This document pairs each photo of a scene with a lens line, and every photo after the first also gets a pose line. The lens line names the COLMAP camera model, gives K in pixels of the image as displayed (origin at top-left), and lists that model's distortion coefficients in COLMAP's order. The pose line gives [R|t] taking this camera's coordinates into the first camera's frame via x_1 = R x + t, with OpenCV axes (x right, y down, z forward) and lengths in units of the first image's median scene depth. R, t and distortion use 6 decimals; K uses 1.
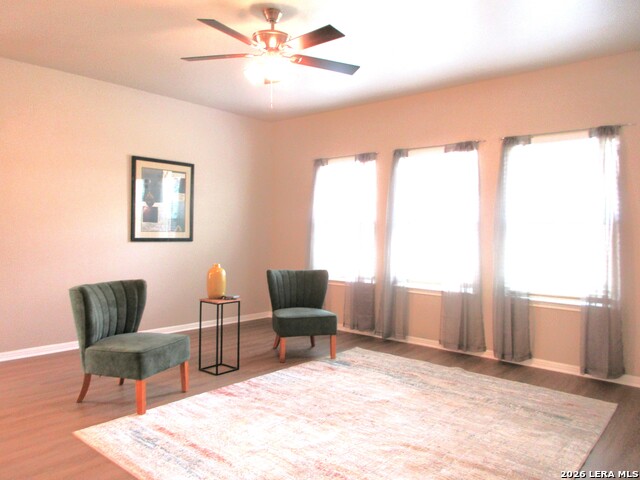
lens RADIAL K [[481.8, 0, 318.7], [0, 481.8, 237.9], [0, 0, 1]] dist [-0.000335, 0.000419]
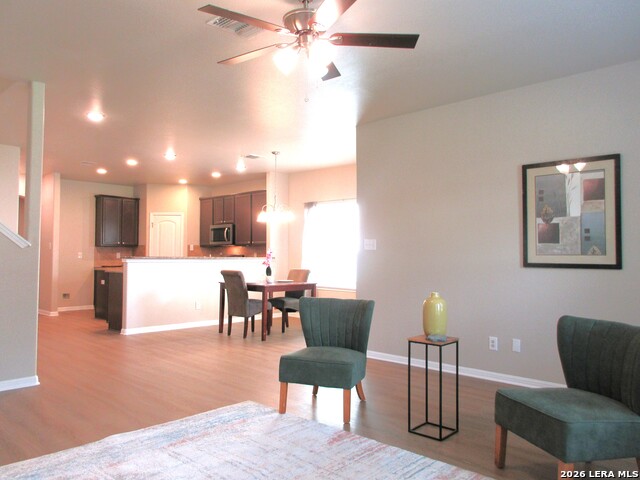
lens RADIAL K [[481.8, 0, 318.7], [0, 481.8, 240.6], [0, 0, 1]] dist [-0.000335, 0.000419]
pose [[-0.040701, -0.048360, -0.998000, 0.454961], [-0.022735, 0.998614, -0.047462, 0.009215], [0.998913, 0.020758, -0.041744, 0.665349]]
